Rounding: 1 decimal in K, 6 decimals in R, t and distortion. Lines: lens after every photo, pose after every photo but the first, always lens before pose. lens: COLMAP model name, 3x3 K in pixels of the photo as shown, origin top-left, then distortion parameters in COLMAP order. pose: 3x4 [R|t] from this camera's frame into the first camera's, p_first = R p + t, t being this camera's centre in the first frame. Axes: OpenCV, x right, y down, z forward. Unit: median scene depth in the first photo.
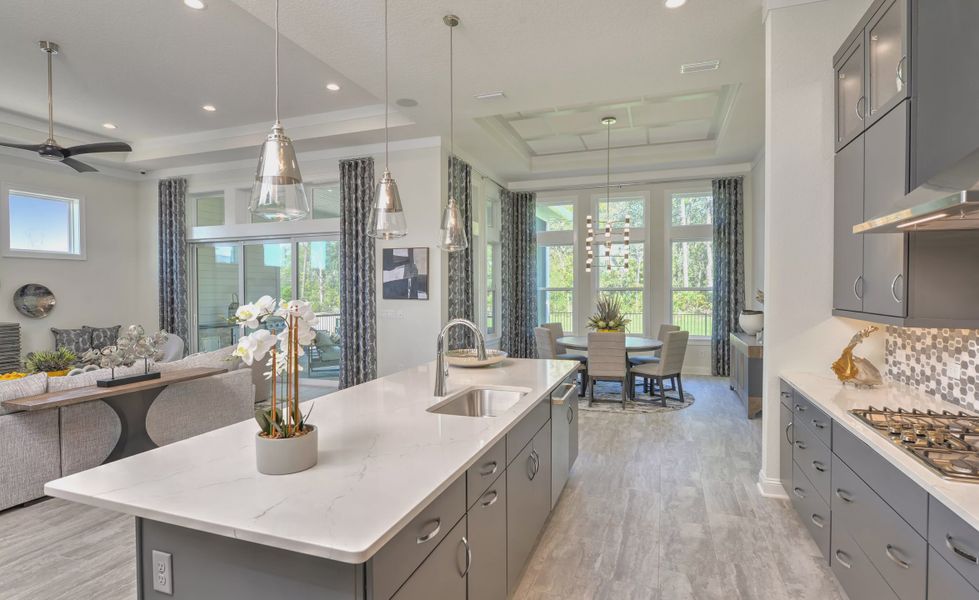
lens RADIAL K [[482.5, 0, 491.4], [0, 482.5, 295.6], [0, 0, 1]] dist [-0.003564, -0.000795]
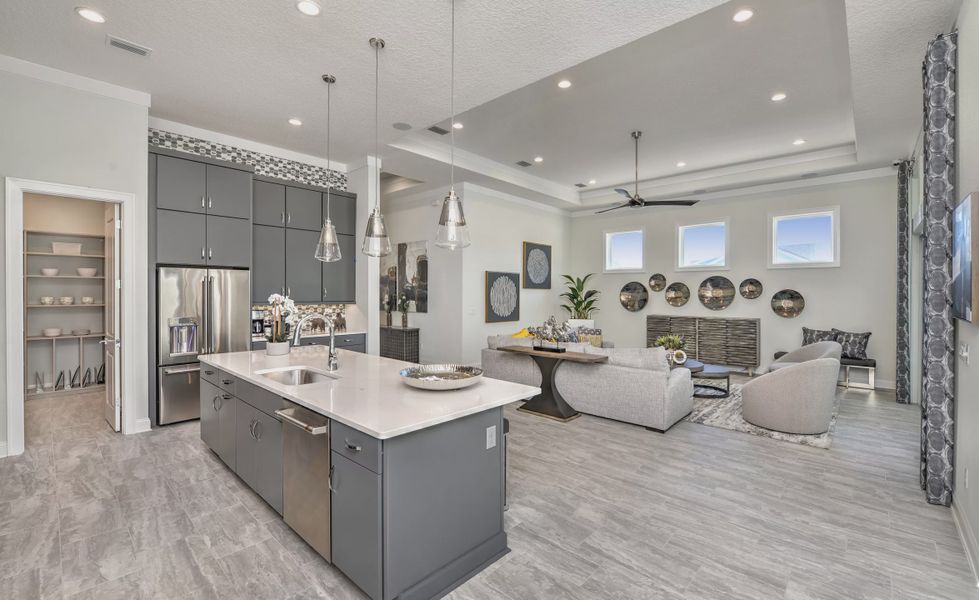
lens RADIAL K [[415.3, 0, 493.1], [0, 415.3, 295.9], [0, 0, 1]] dist [-0.007953, -0.000092]
pose [[-0.386497, 0.008023, -0.922256, 0.313250], [-0.018422, 0.999696, 0.016417, -0.011208], [0.922107, 0.023335, -0.386231, 0.733487]]
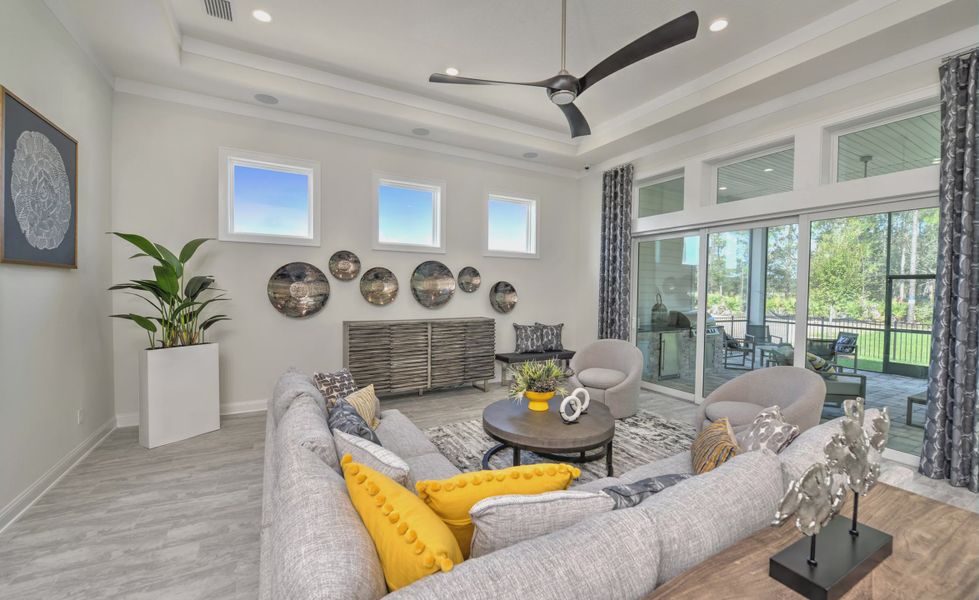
lens RADIAL K [[390.9, 0, 496.0], [0, 390.9, 296.8], [0, 0, 1]] dist [-0.001968, -0.000124]
pose [[0.757347, 0.032428, -0.652208, -0.407339], [-0.028560, 0.999455, 0.016529, -0.004237], [0.652388, 0.006109, 0.757860, 0.340565]]
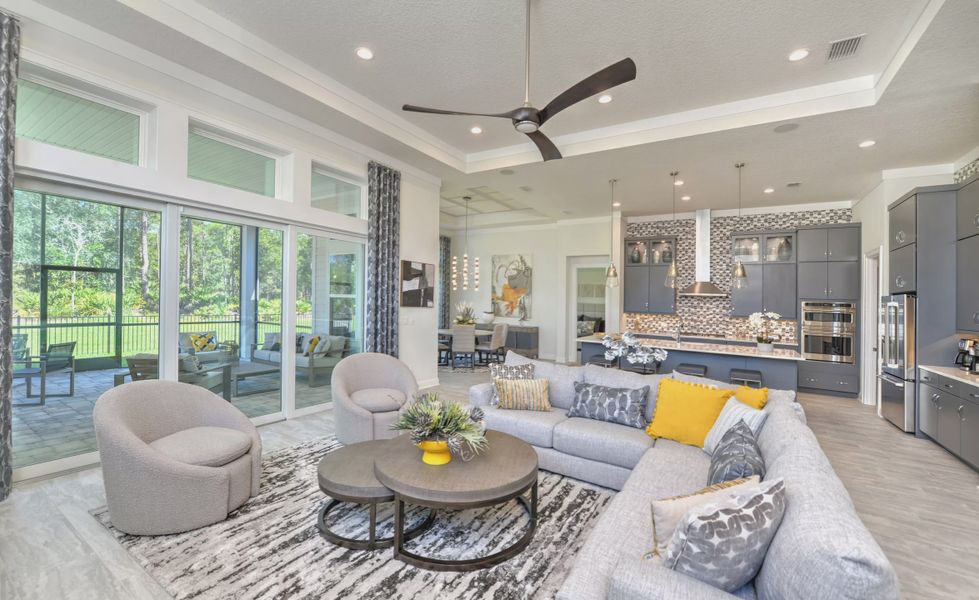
lens RADIAL K [[385.5, 0, 491.3], [0, 385.5, 287.6], [0, 0, 1]] dist [-0.001933, -0.000164]
pose [[0.226672, 0.043189, 0.973013, -1.022506], [-0.021563, 0.998994, -0.039319, -0.006030], [-0.973732, -0.012069, 0.227376, 0.613662]]
